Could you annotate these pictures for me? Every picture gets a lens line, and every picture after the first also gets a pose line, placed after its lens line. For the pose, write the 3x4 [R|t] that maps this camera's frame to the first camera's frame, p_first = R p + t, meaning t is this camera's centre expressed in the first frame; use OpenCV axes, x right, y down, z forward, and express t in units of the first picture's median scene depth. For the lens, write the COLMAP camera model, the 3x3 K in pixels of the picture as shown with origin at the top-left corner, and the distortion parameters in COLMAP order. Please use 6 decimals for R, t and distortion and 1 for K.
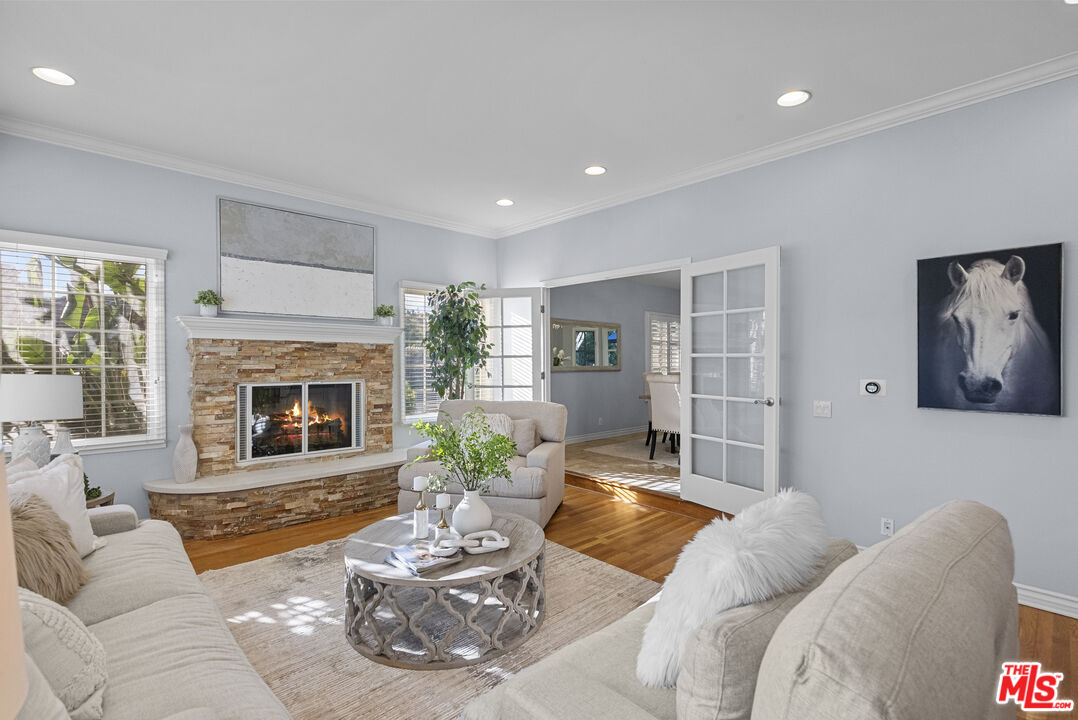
lens RADIAL K [[492.7, 0, 543.5], [0, 492.7, 364.9], [0, 0, 1]] dist [-0.003623, -0.000100]
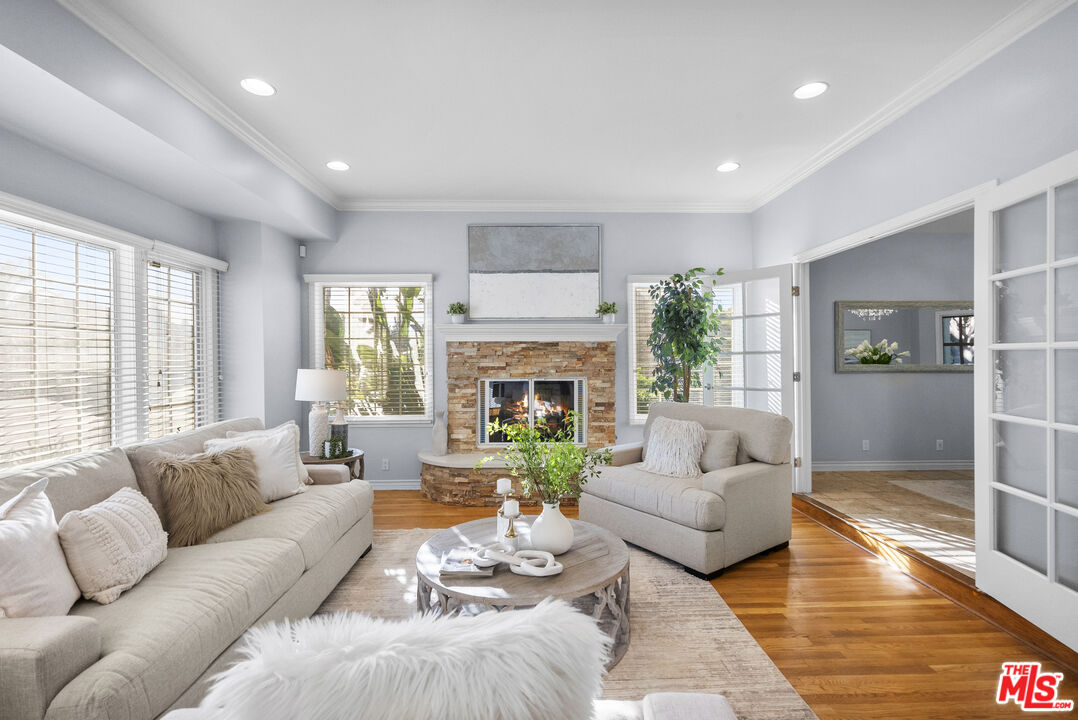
lens RADIAL K [[492.7, 0, 543.5], [0, 492.7, 364.9], [0, 0, 1]] dist [-0.003623, -0.000100]
pose [[0.747910, 0.003074, -0.663793, 0.267209], [-0.000077, 0.999990, 0.004544, -0.000579], [0.663800, -0.003347, 0.747902, 0.195691]]
